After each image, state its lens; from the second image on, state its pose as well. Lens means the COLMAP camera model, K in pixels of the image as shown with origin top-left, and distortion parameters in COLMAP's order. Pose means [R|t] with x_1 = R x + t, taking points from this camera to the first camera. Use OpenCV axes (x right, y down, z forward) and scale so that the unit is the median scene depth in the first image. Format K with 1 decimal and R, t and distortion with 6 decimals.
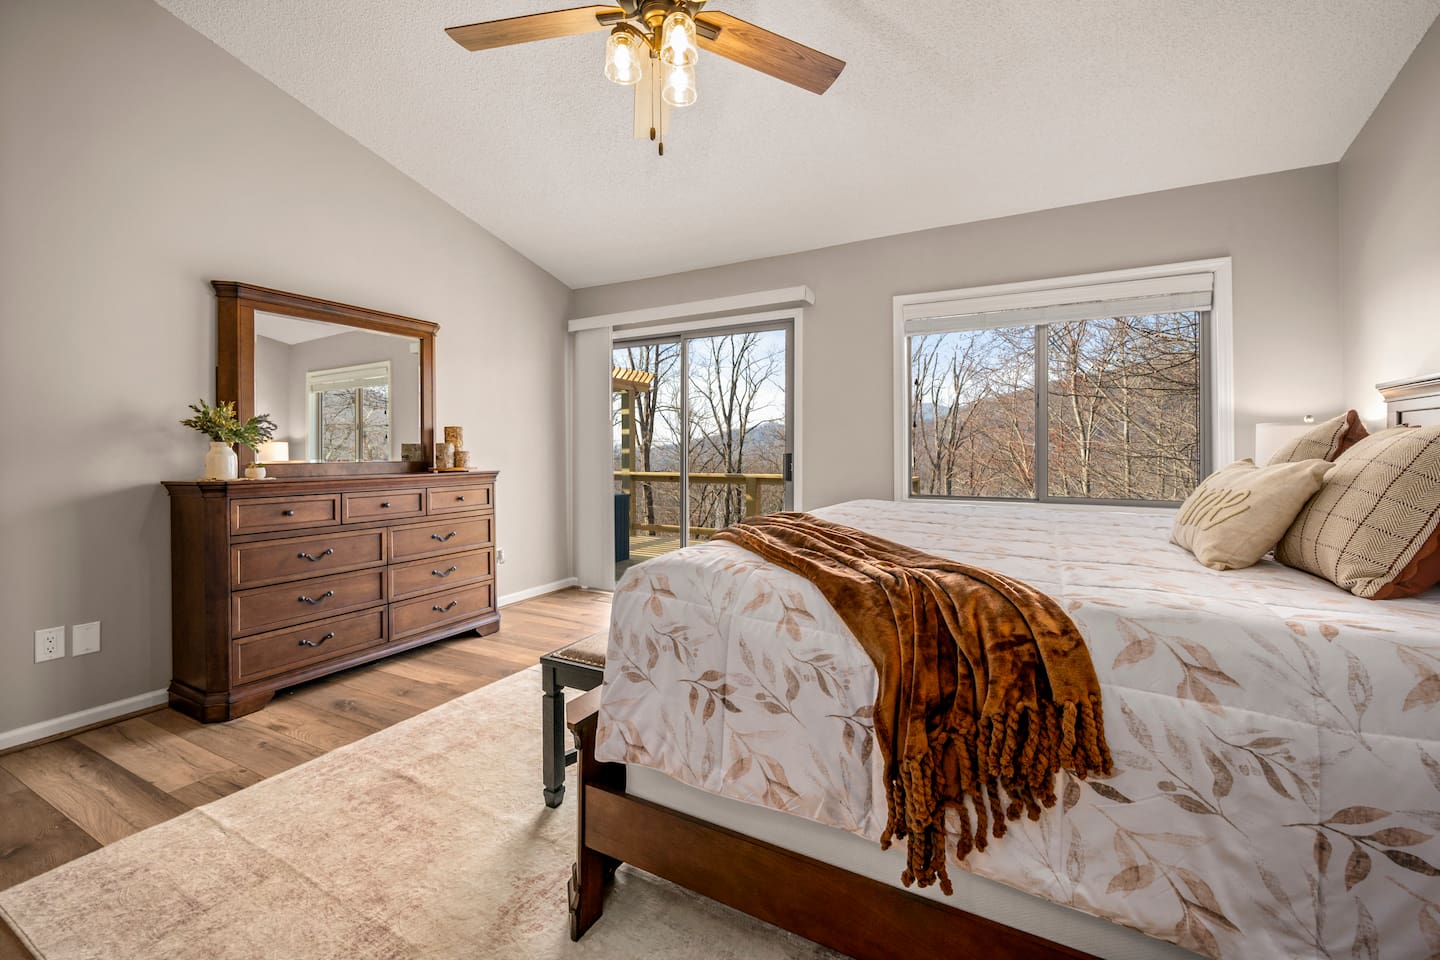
lens RADIAL K [[573.2, 0, 717.4], [0, 573.2, 472.6], [0, 0, 1]] dist [0.000003, -0.000049]
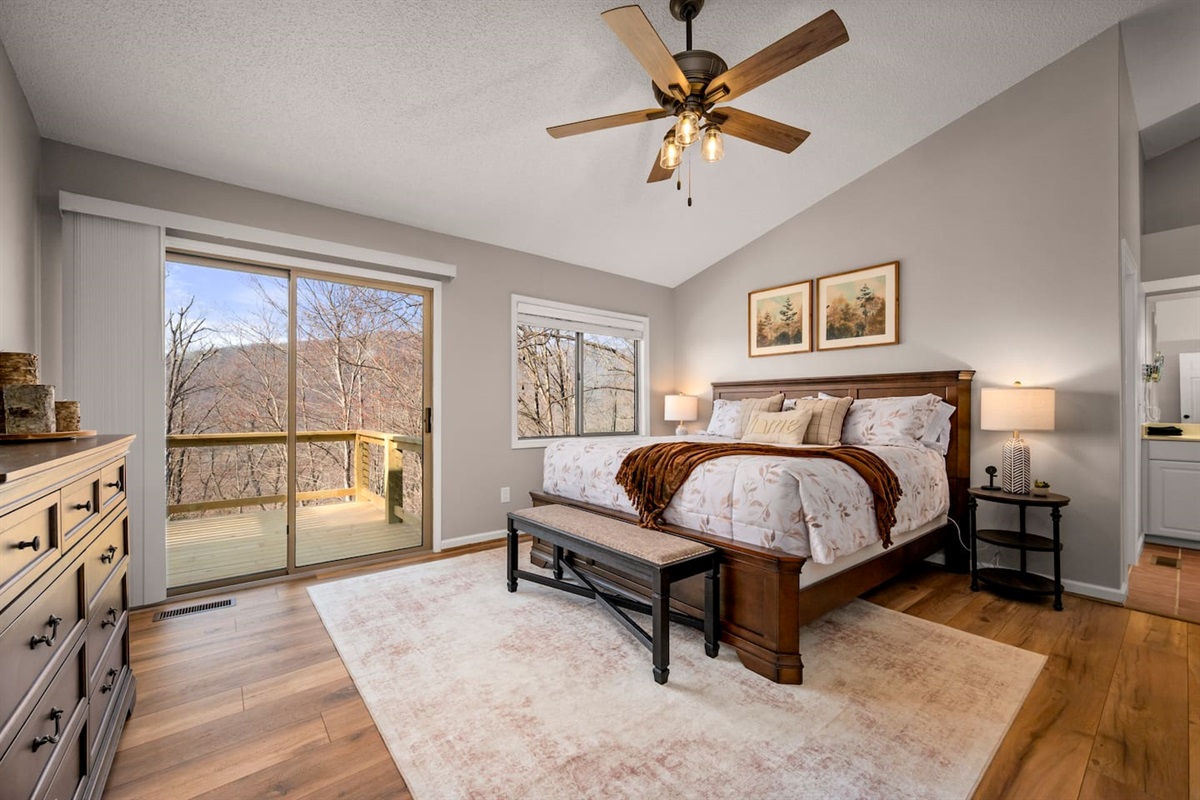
lens RADIAL K [[474.6, 0, 598.8], [0, 474.6, 412.7], [0, 0, 1]] dist [-0.000995, -0.000091]
pose [[0.402899, -0.002584, 0.915241, -0.745838], [0.033475, 0.999369, -0.011914, 0.000105], [-0.914632, 0.035438, 0.402731, 0.405238]]
